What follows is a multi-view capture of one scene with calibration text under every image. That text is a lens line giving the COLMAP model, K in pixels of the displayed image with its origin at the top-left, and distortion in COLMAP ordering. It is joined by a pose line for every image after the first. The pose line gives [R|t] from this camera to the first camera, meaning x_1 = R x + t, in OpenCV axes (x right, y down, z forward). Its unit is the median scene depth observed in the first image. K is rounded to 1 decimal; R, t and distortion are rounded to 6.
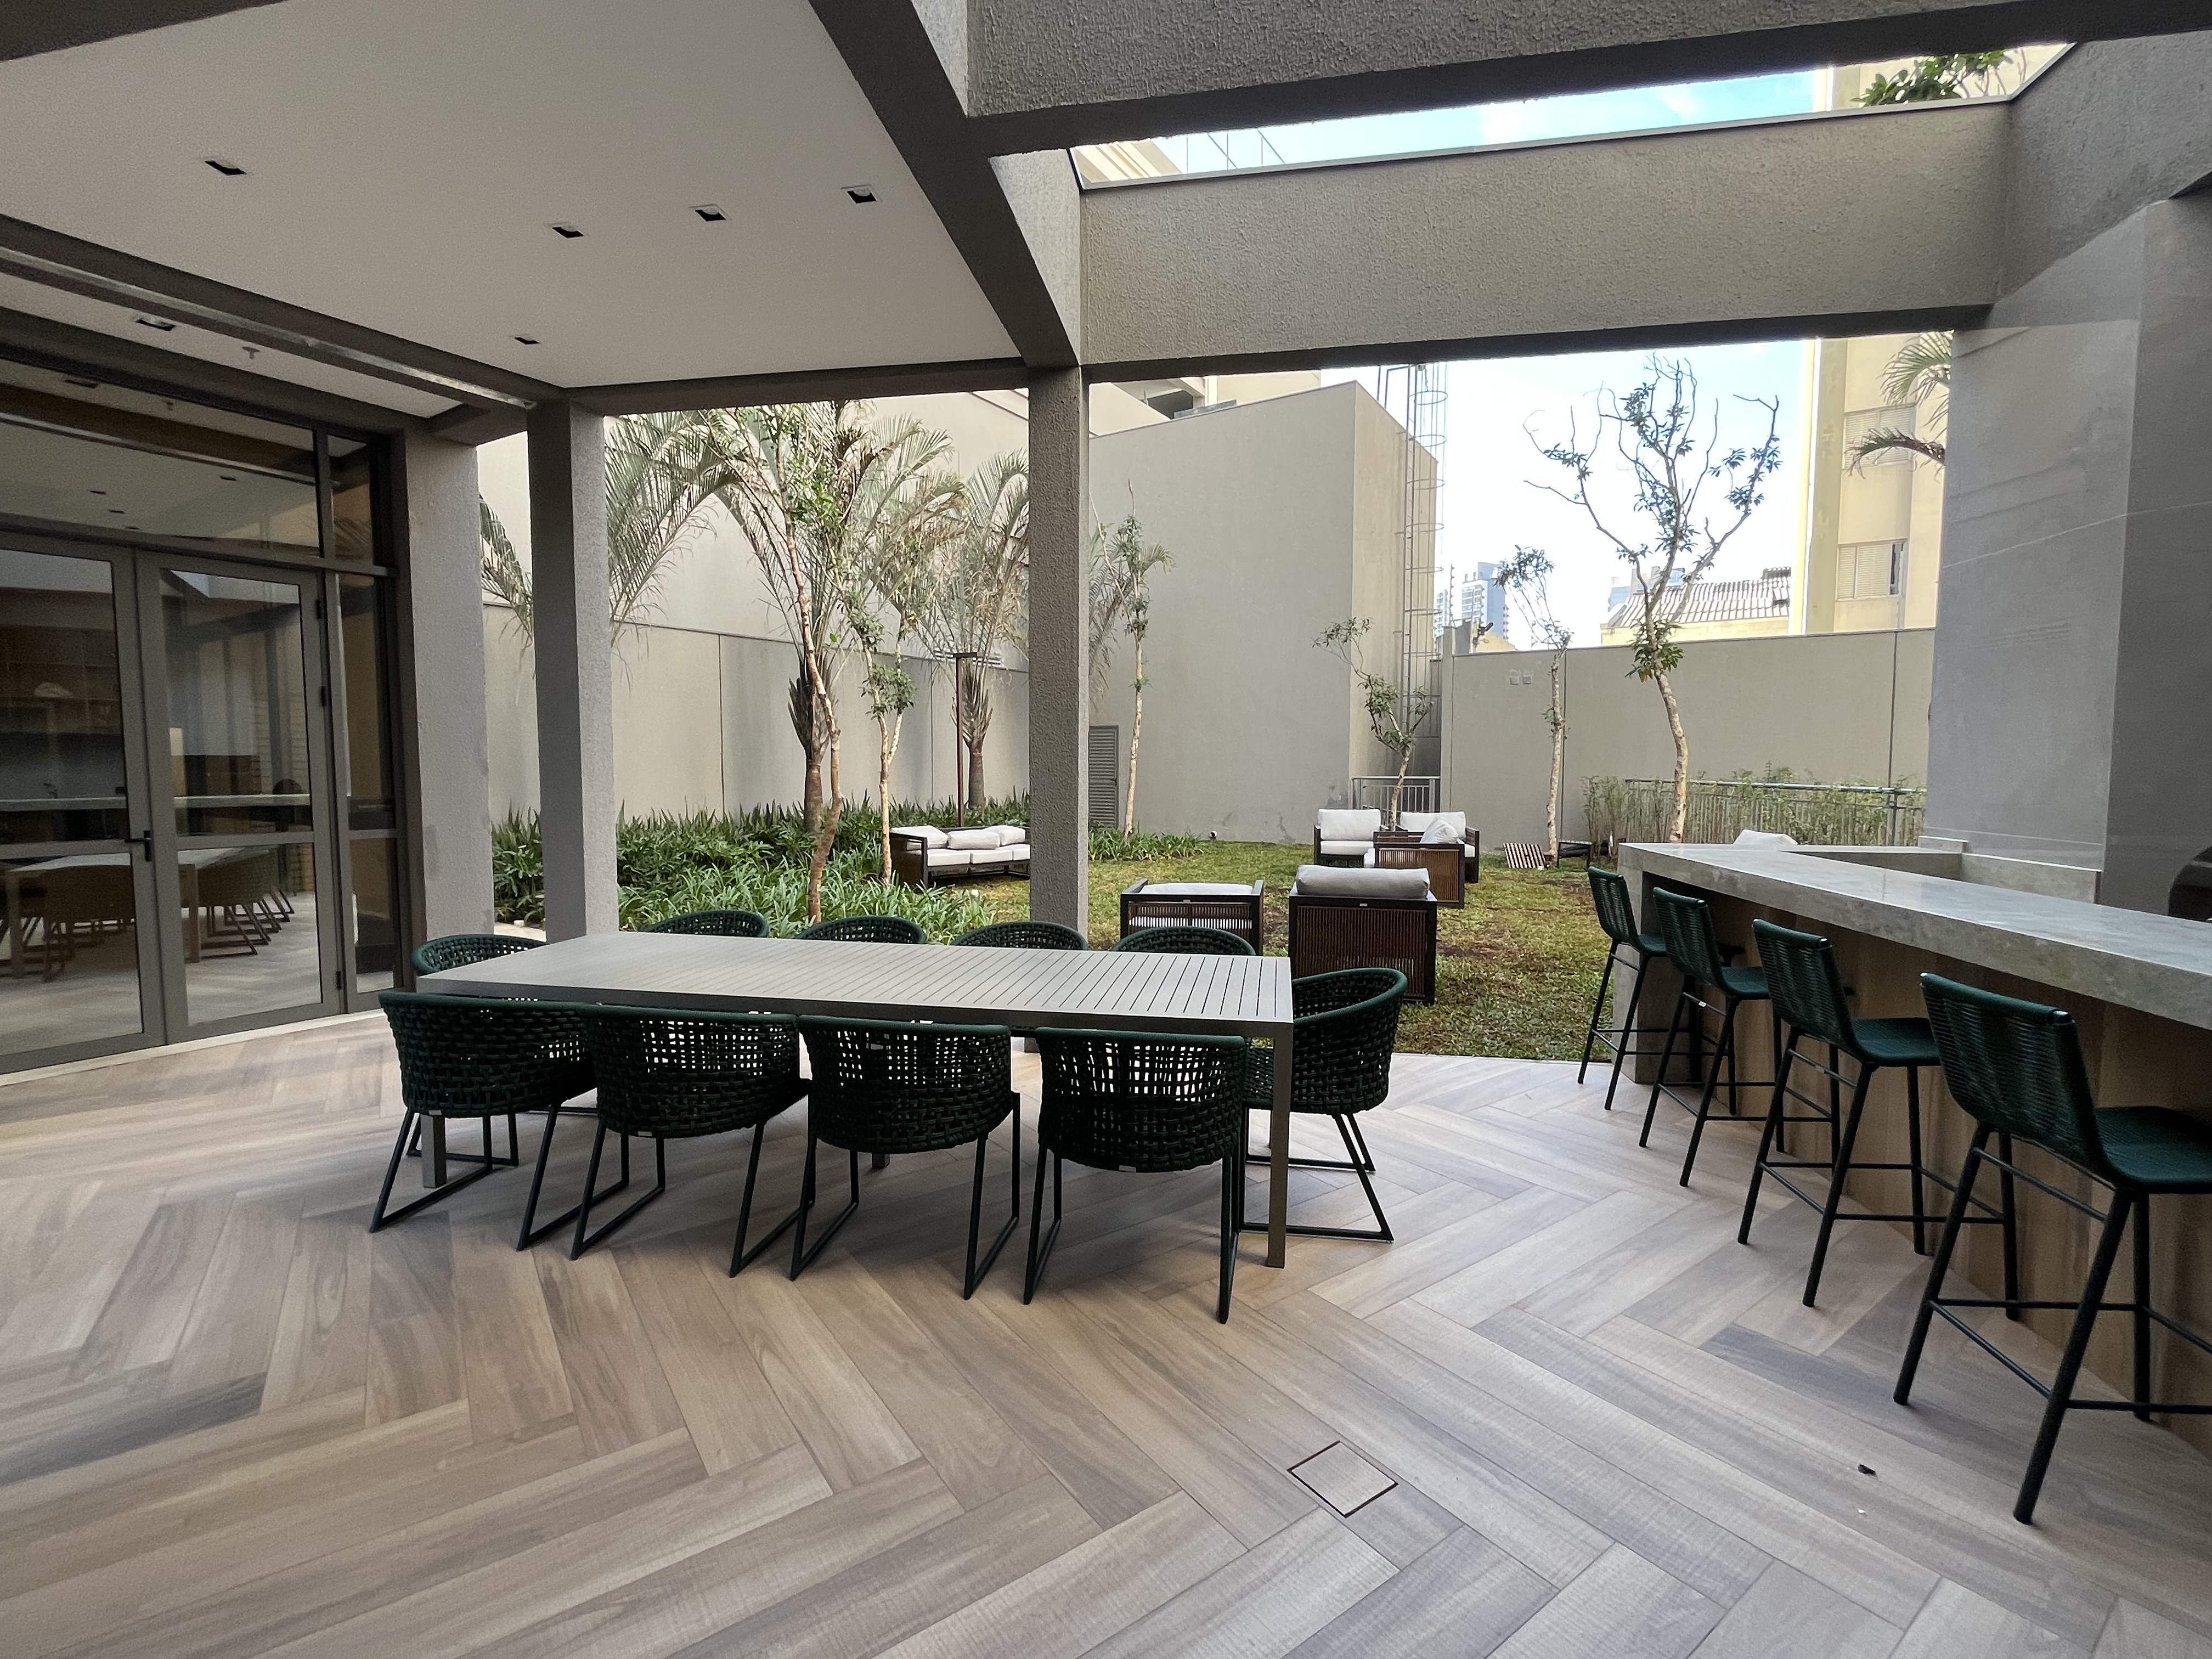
lens RADIAL K [[990.9, 0, 1102.7], [0, 990.9, 833.2], [0, 0, 1]] dist [-0.003297, 0.001197]
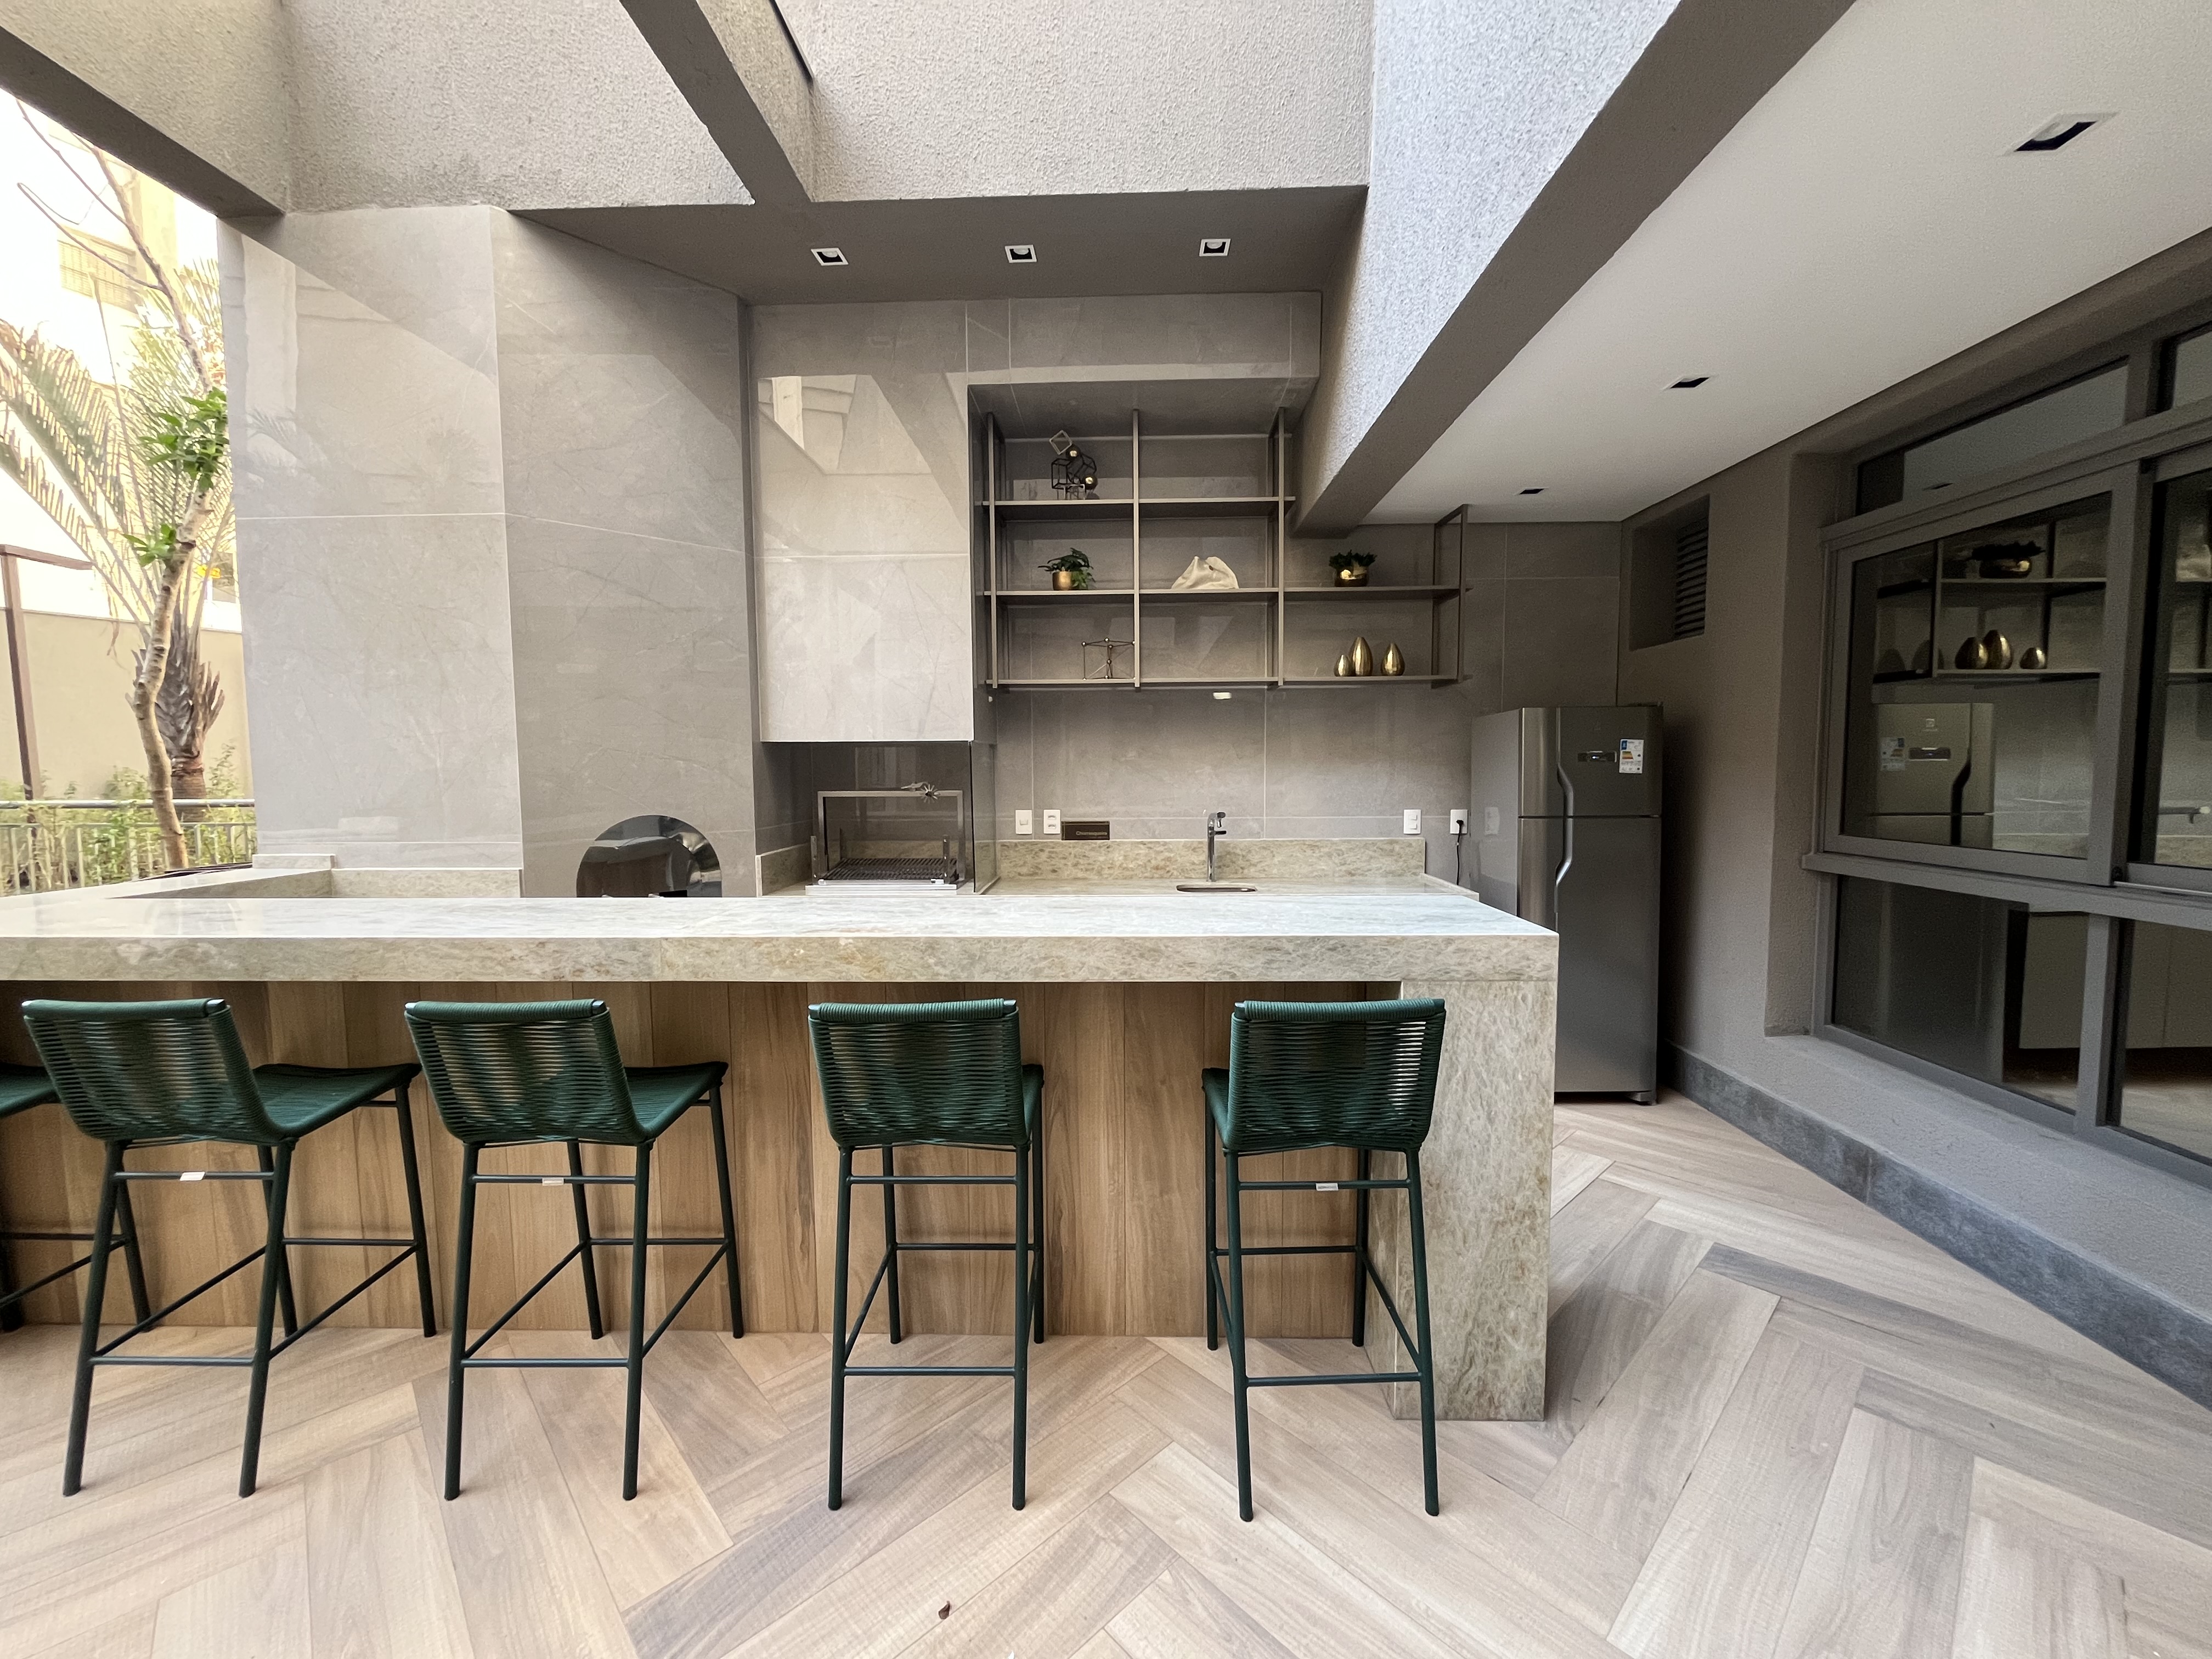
lens RADIAL K [[865.0, 0, 1057.4], [0, 865.0, 838.4], [0, 0, 1]] dist [-0.004611, -0.000008]
pose [[-0.127592, -0.080601, 0.988546, 0.054958], [0.074528, 0.993096, 0.090591, -0.026512], [-0.989023, 0.085233, -0.120704, 0.478873]]
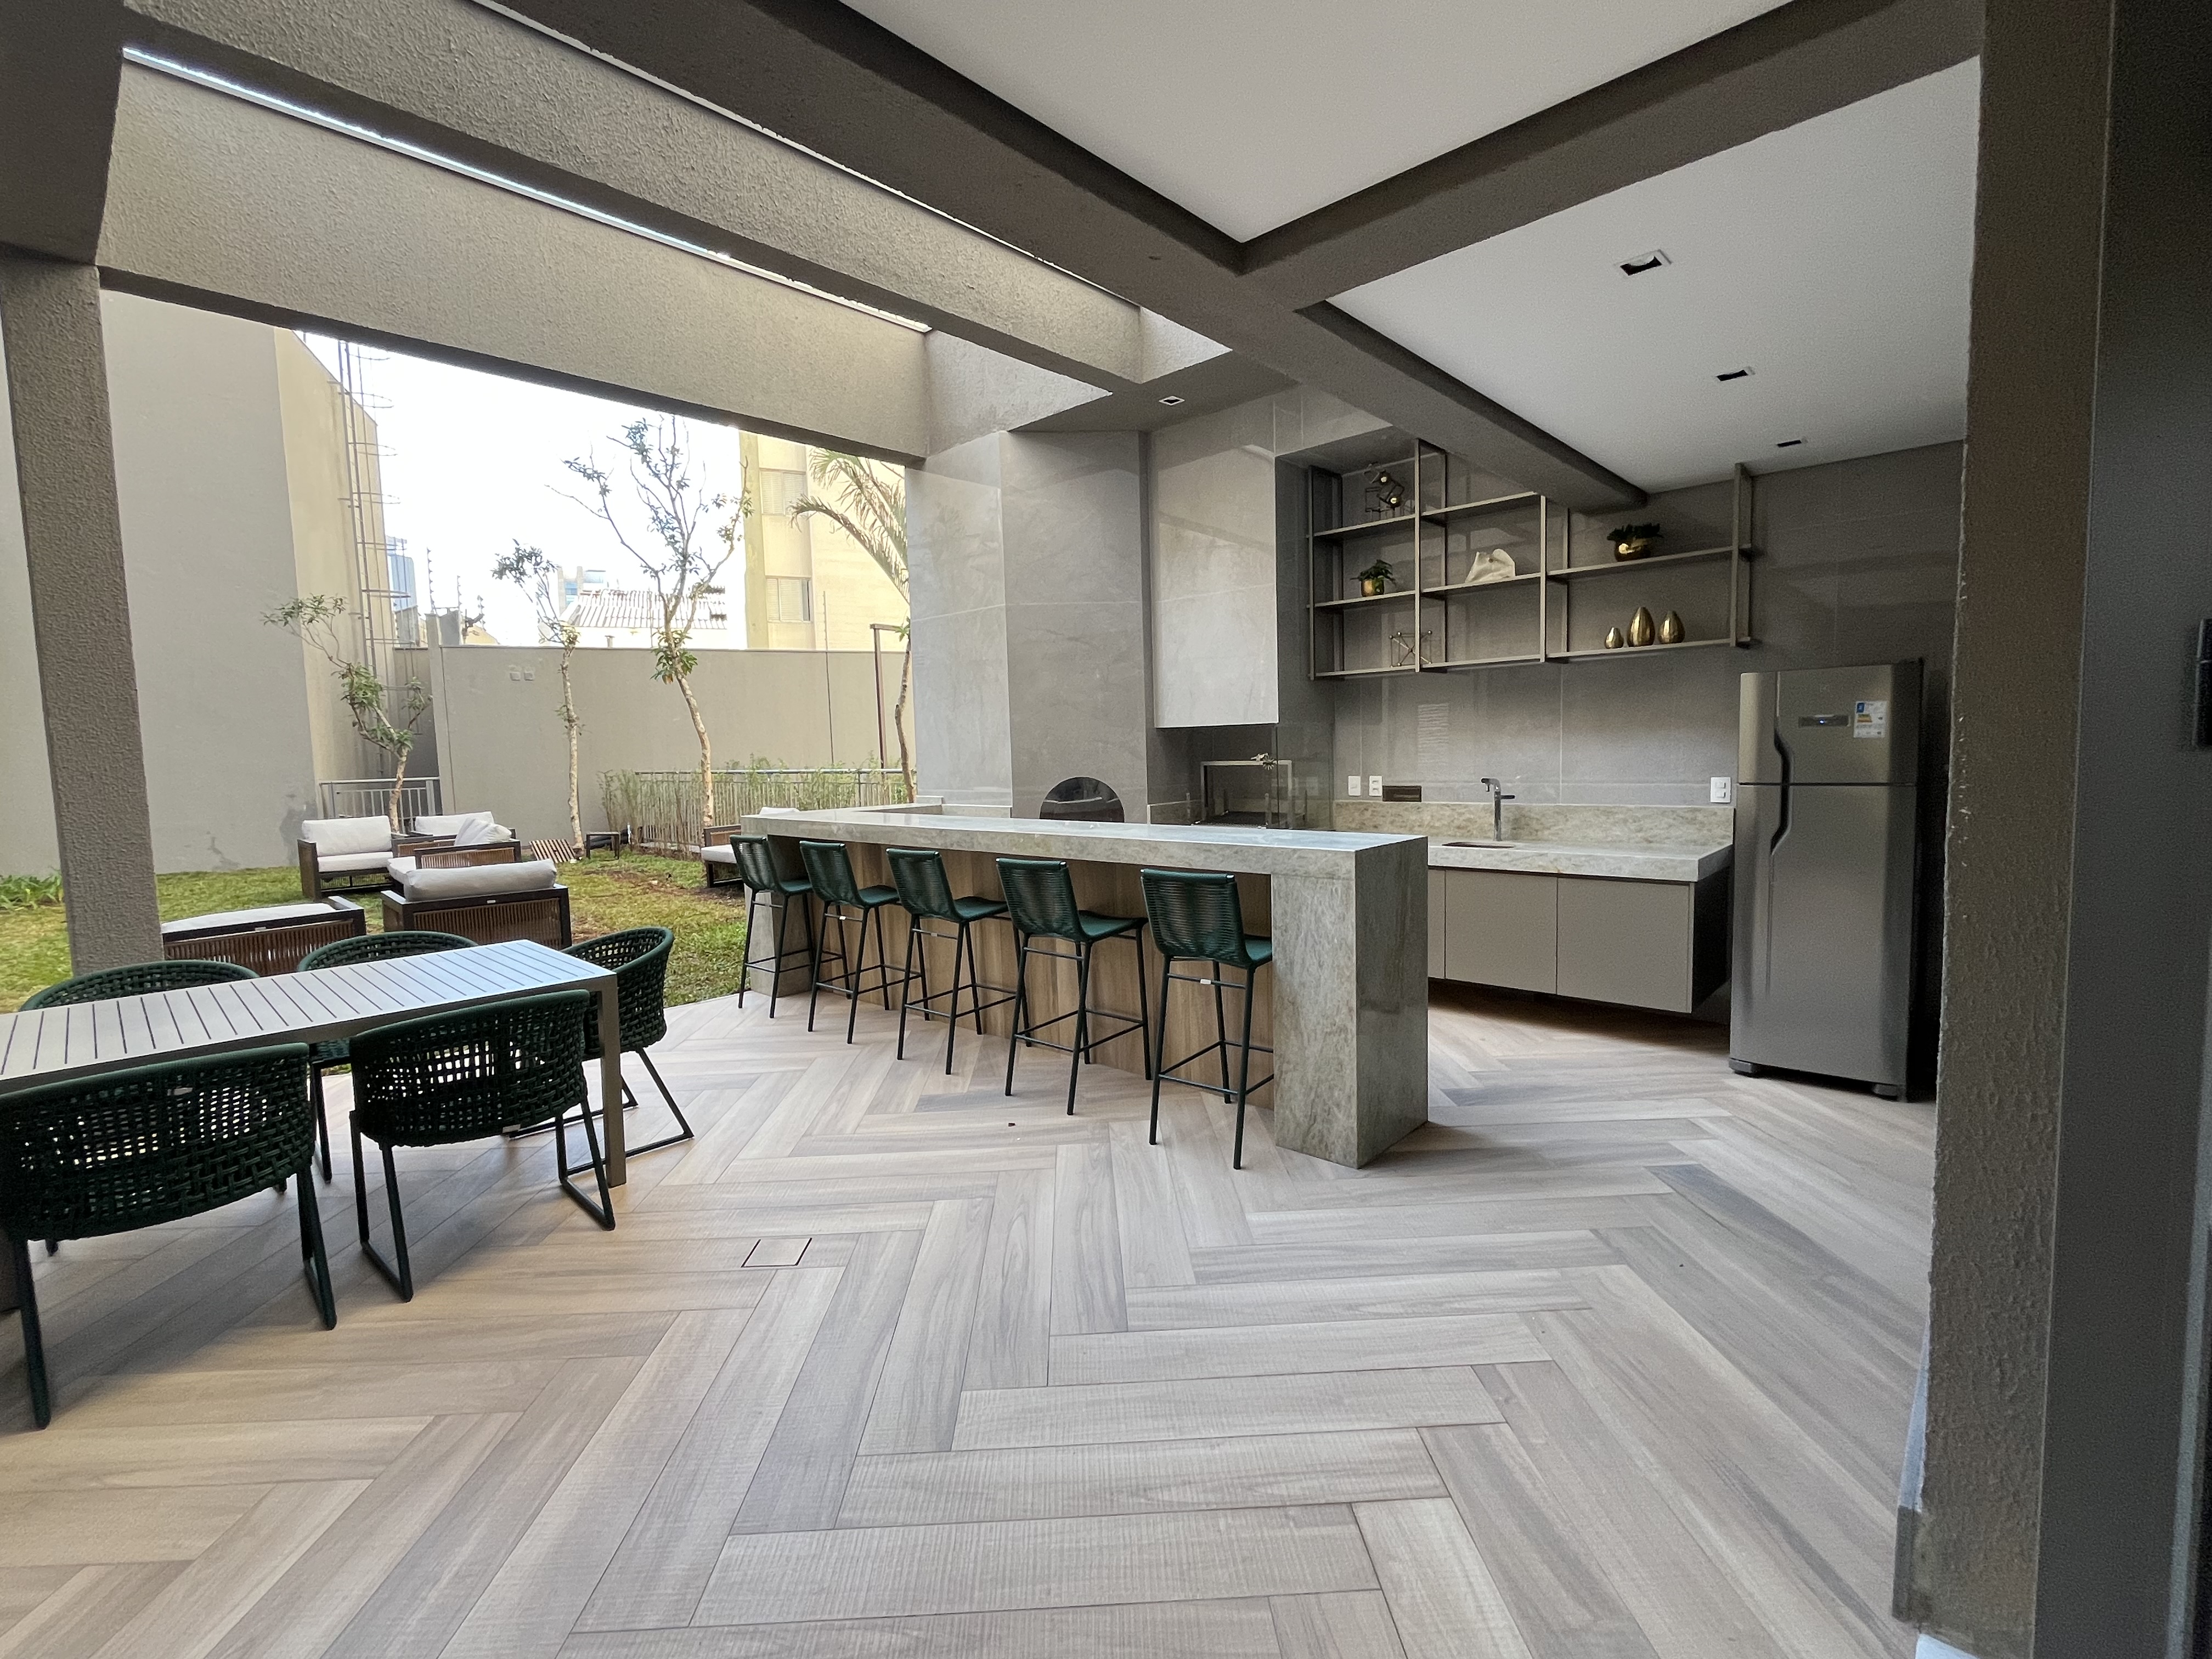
lens RADIAL K [[990.9, 0, 1102.4], [0, 990.9, 841.1], [0, 0, 1]] dist [-0.003297, 0.001197]
pose [[0.556644, -0.094912, 0.825311, -0.313082], [0.085613, 0.994717, 0.056651, 0.011425], [-0.826328, 0.039122, 0.561829, -0.105667]]
